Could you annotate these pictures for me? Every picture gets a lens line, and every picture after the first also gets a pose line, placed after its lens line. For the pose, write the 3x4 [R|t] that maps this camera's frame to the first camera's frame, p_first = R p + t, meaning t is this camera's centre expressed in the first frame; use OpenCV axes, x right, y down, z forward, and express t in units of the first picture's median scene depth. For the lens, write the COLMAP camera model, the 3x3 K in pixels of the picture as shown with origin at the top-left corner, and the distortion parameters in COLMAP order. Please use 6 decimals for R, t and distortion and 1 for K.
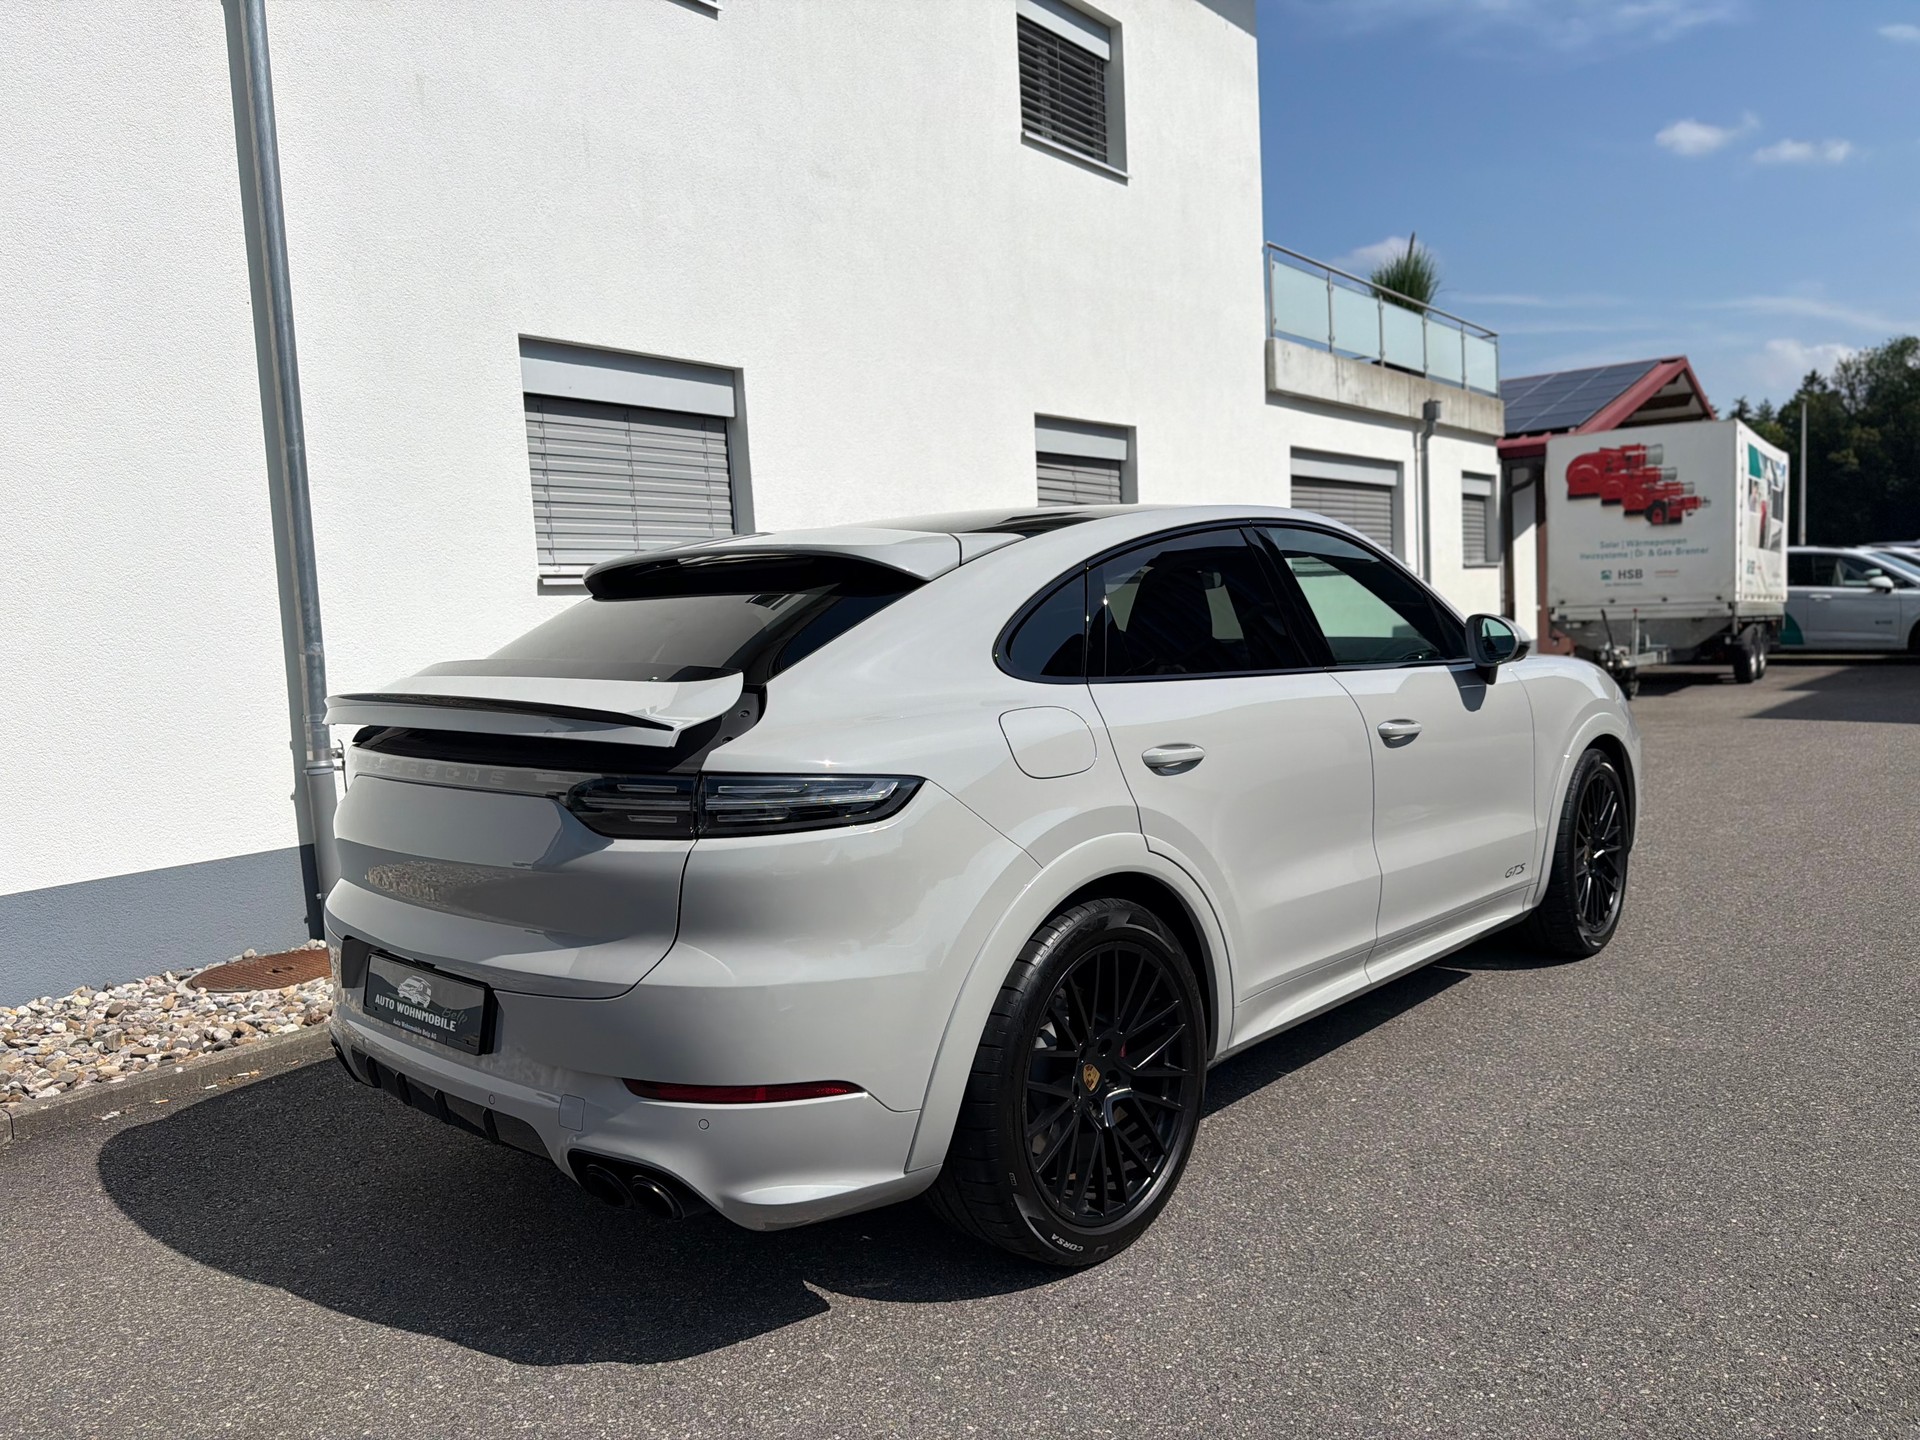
lens RADIAL K [[1356.8, 0, 957.4], [0, 1356.8, 729.9], [0, 0, 1]] dist [0.036301, -0.035059]
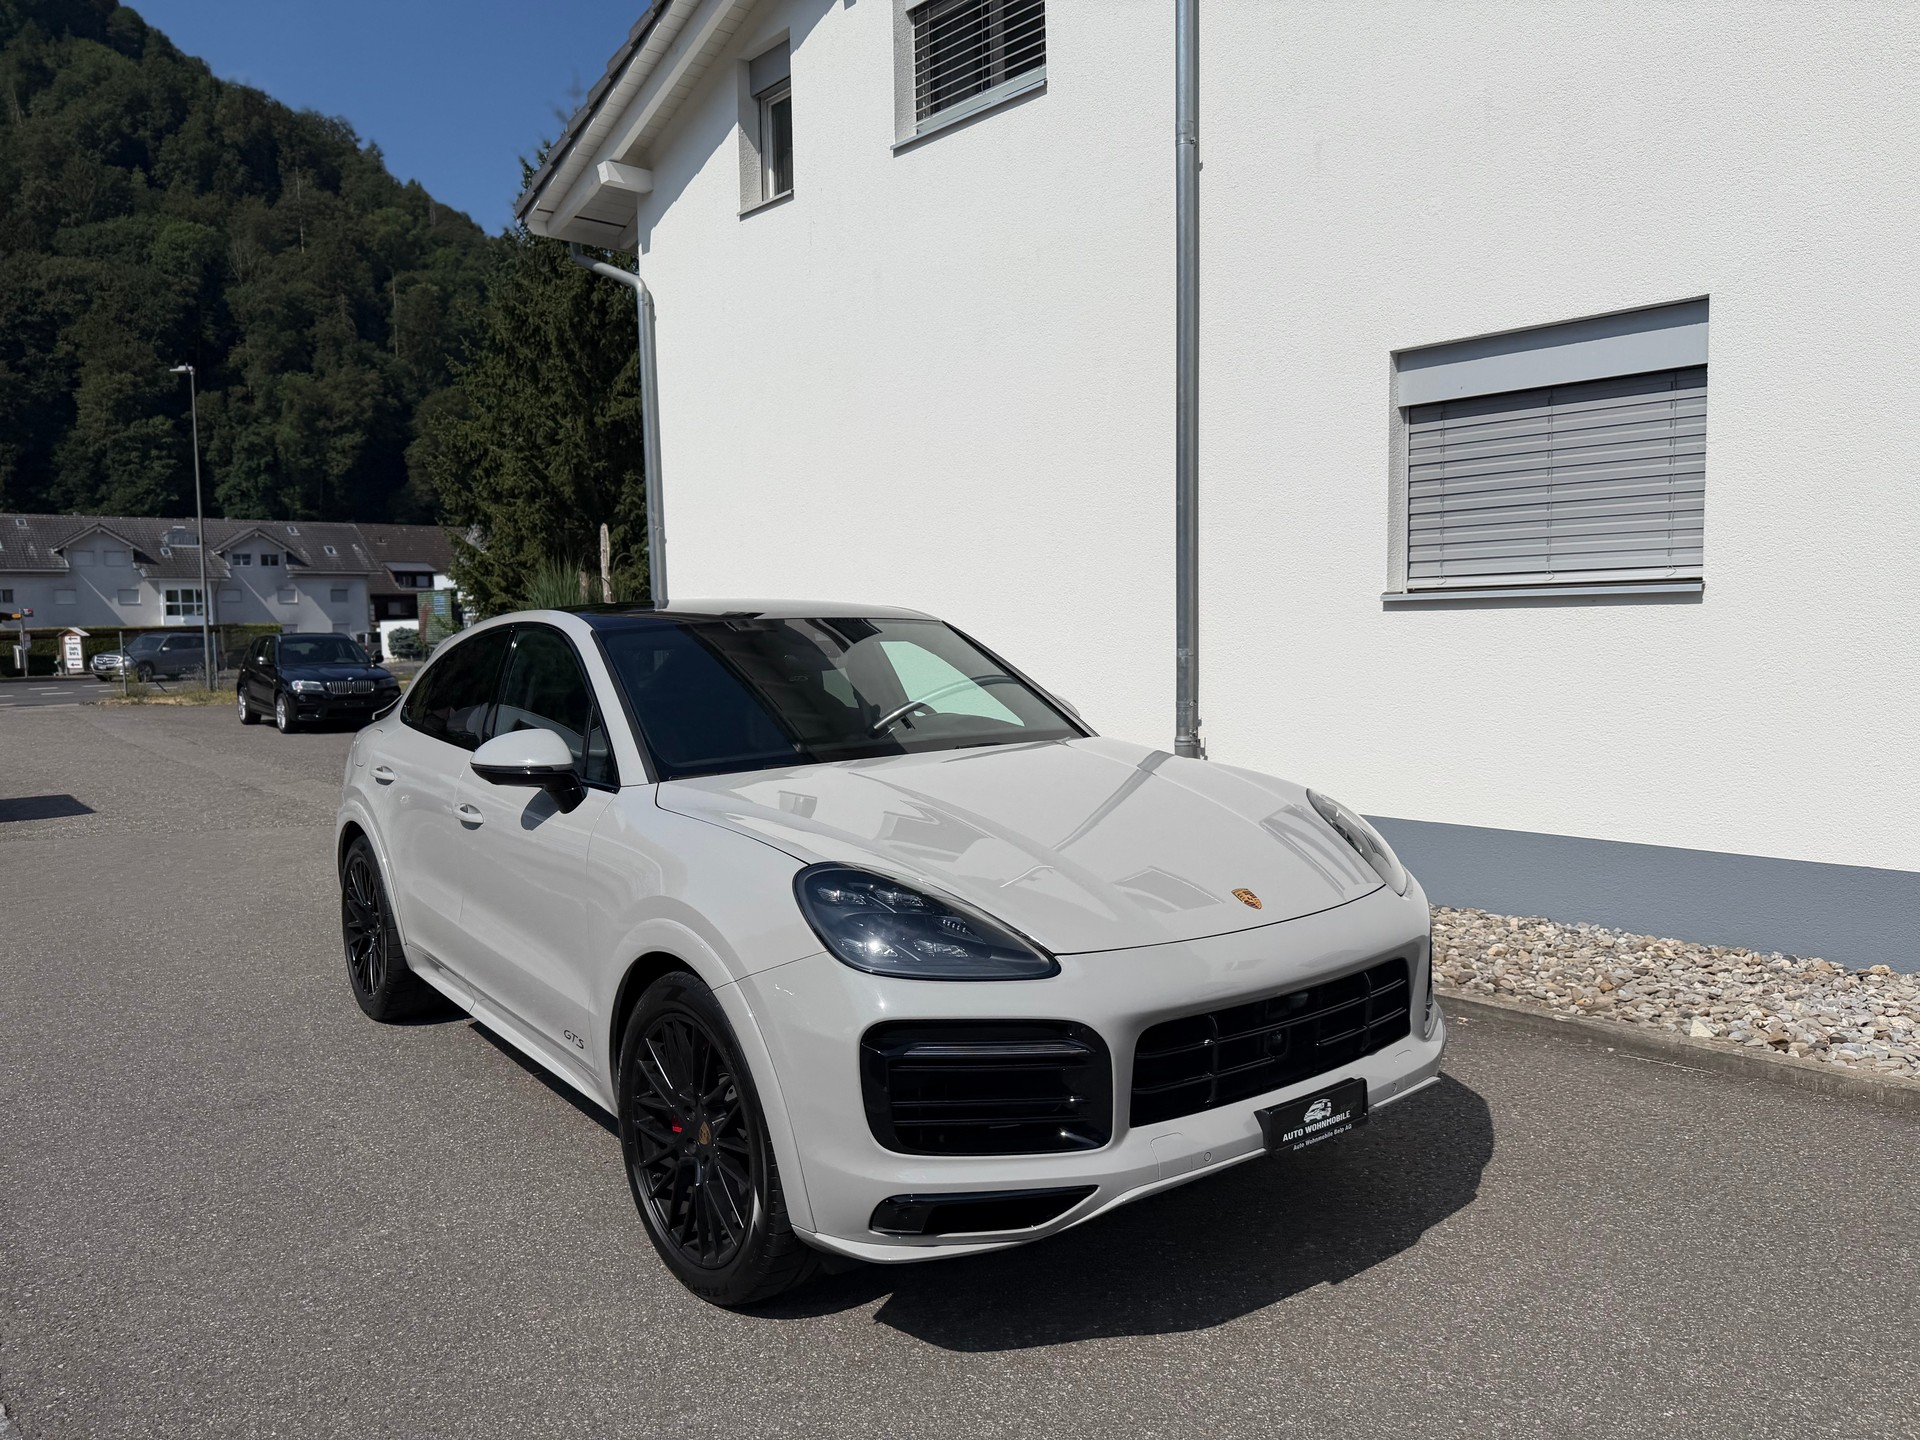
lens RADIAL K [[1356.8, 0, 957.4], [0, 1356.8, 729.9], [0, 0, 1]] dist [0.036301, -0.035059]
pose [[-0.164621, 0.134172, -0.977189, 0.743792], [-0.053536, 0.988029, 0.144679, -0.141098], [0.984903, 0.076132, -0.155468, 0.856704]]
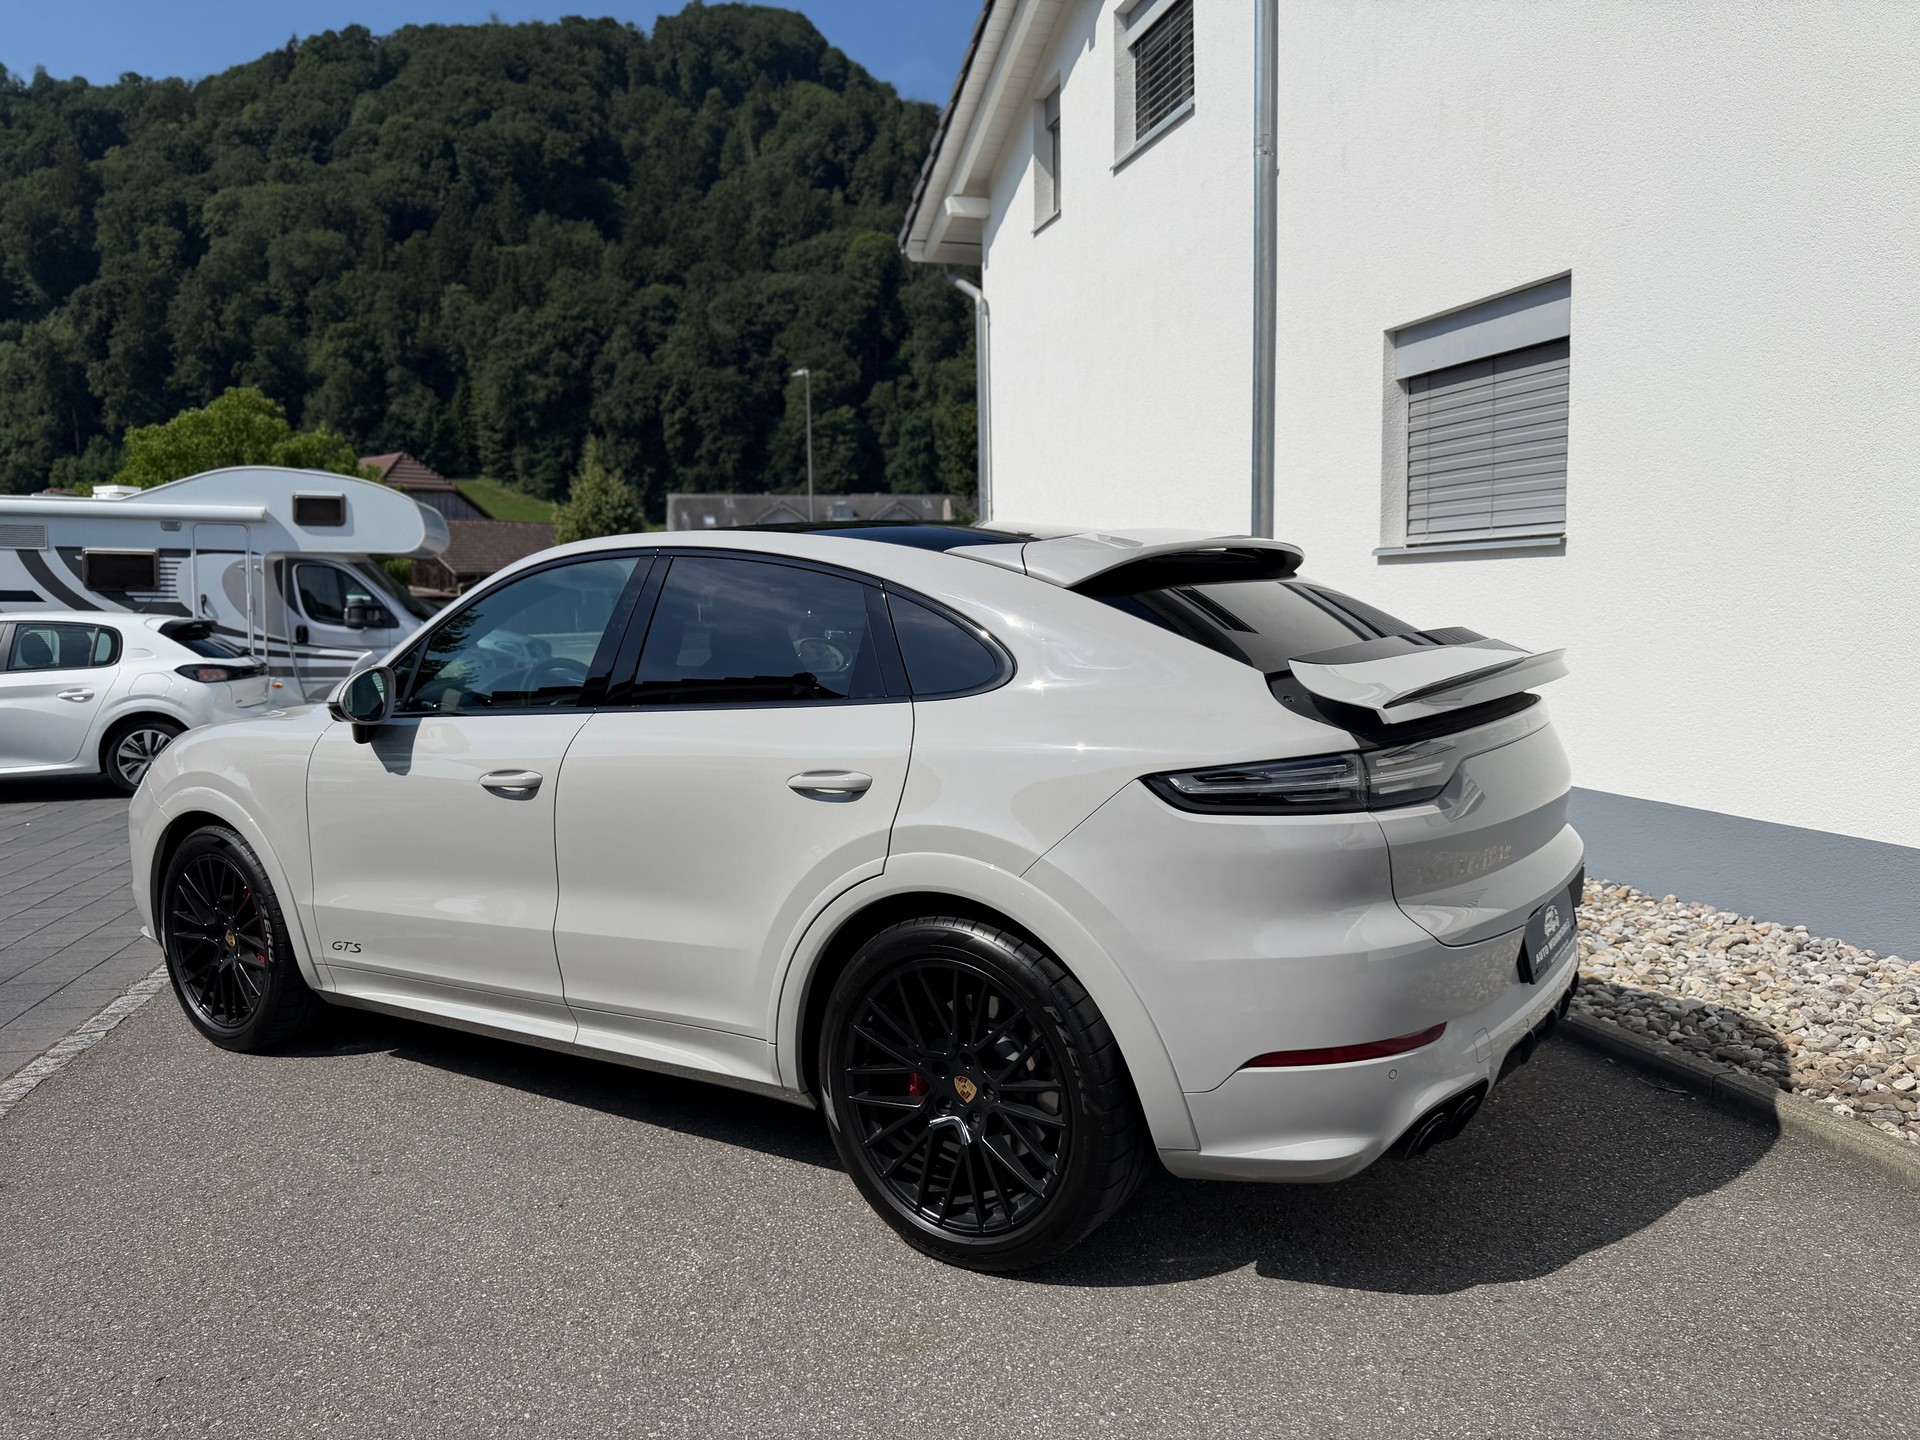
lens RADIAL K [[1332.3, 0, 976.7], [0, 1332.3, 731.7], [0, 0, 1]] dist [0.158109, -0.322057]
pose [[-0.562130, 0.147738, -0.813746, 0.811731], [-0.020408, 0.981138, 0.192226, -0.171977], [0.826797, 0.124663, -0.548512, 1.363423]]
